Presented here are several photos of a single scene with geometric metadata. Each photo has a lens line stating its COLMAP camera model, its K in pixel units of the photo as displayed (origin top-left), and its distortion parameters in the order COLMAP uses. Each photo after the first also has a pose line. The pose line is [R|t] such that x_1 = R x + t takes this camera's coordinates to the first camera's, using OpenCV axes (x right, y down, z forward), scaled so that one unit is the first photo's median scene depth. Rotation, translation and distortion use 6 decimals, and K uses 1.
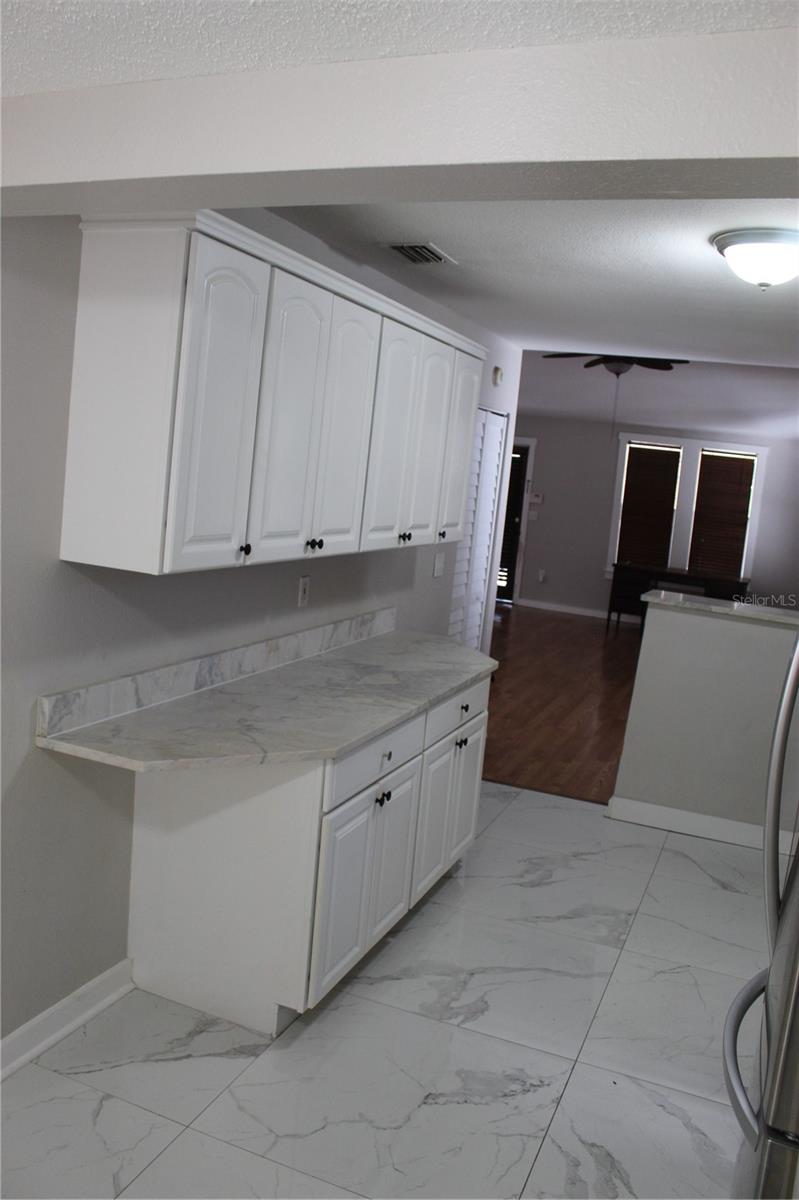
lens RADIAL K [[990.9, 0, 399.0], [0, 990.9, 594.1], [0, 0, 1]] dist [-0.150235, 0.106818]
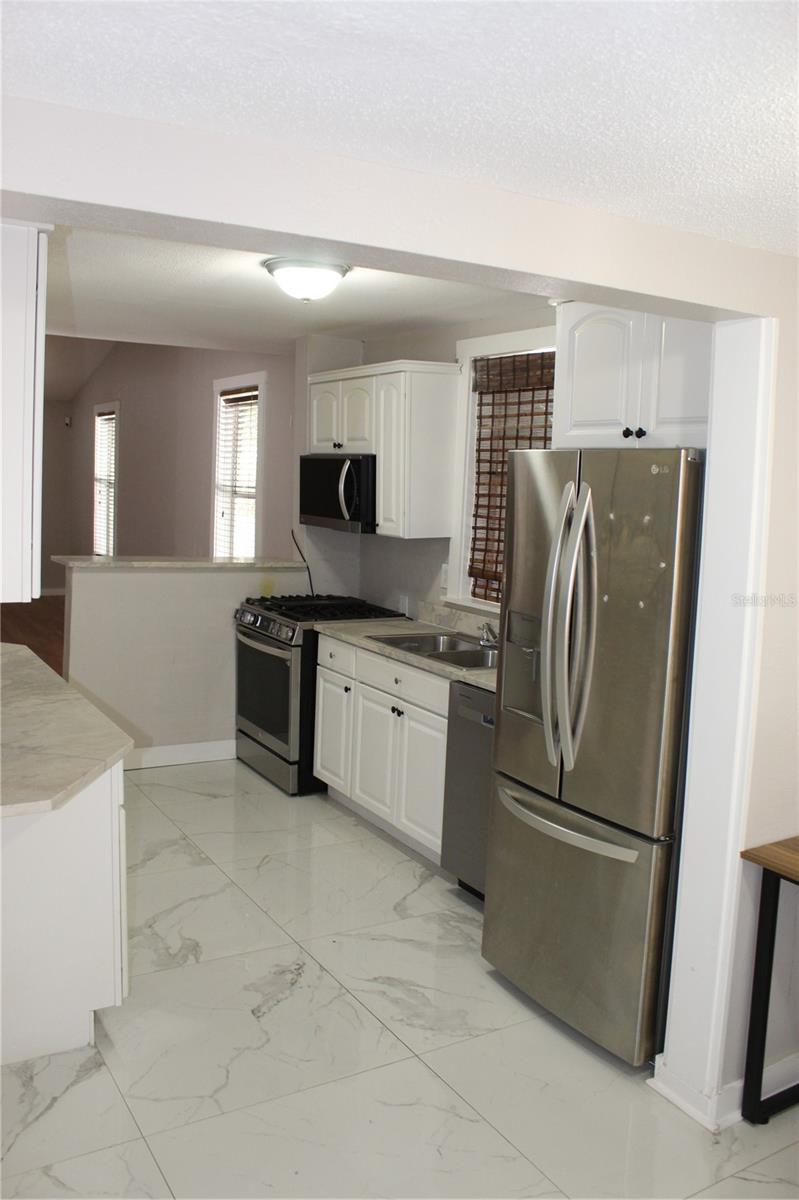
lens RADIAL K [[990.7, 0, 401.8], [0, 990.7, 568.2], [0, 0, 1]] dist [-0.138268, 0.096901]
pose [[0.600147, -0.144766, 0.786681, -0.657589], [0.117987, 0.988750, 0.091940, -0.083395], [-0.791140, 0.037641, 0.610476, 0.126291]]
